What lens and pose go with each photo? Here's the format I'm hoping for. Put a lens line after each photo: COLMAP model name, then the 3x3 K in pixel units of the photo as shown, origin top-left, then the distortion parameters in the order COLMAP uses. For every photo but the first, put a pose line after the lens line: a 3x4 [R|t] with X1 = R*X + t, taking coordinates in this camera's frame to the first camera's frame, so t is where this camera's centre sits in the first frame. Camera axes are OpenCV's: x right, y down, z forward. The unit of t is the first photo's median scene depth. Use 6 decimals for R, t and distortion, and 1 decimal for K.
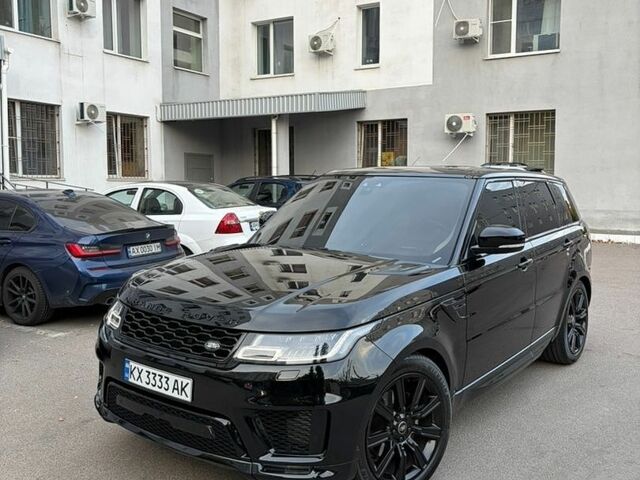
lens RADIAL K [[644.9, 0, 324.8], [0, 644.9, 234.1], [0, 0, 1]] dist [0.017437, 0.000000]
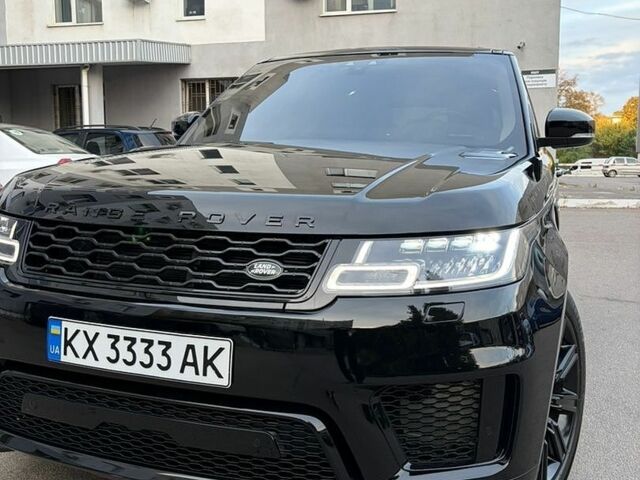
lens RADIAL K [[644.9, 0, 311.4], [0, 644.9, 235.8], [0, 0, 1]] dist [0.017437, 0.000000]
pose [[0.954576, -0.031622, 0.296285, -0.126867], [0.025147, 0.999355, 0.025639, 0.060212], [-0.296904, -0.017023, 0.954755, 0.231396]]
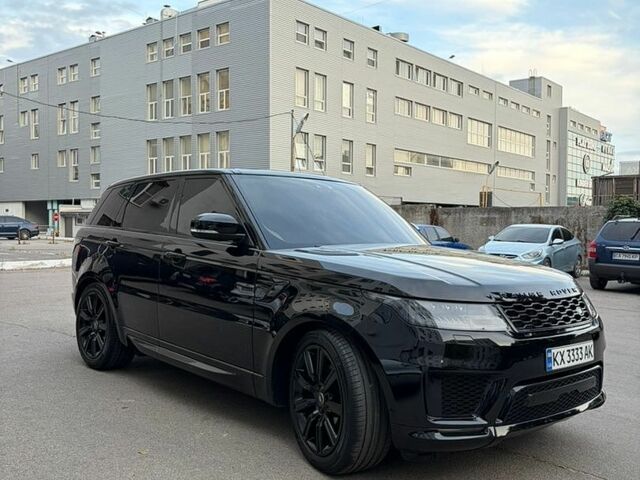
lens RADIAL K [[644.9, 0, 319.1], [0, 644.9, 240.2], [0, 0, 1]] dist [0.017437, 0.000000]
pose [[0.195689, -0.026832, 0.980299, -0.640764], [0.077231, 0.996943, 0.011870, -0.004339], [-0.977620, 0.073387, 0.197163, 0.546478]]
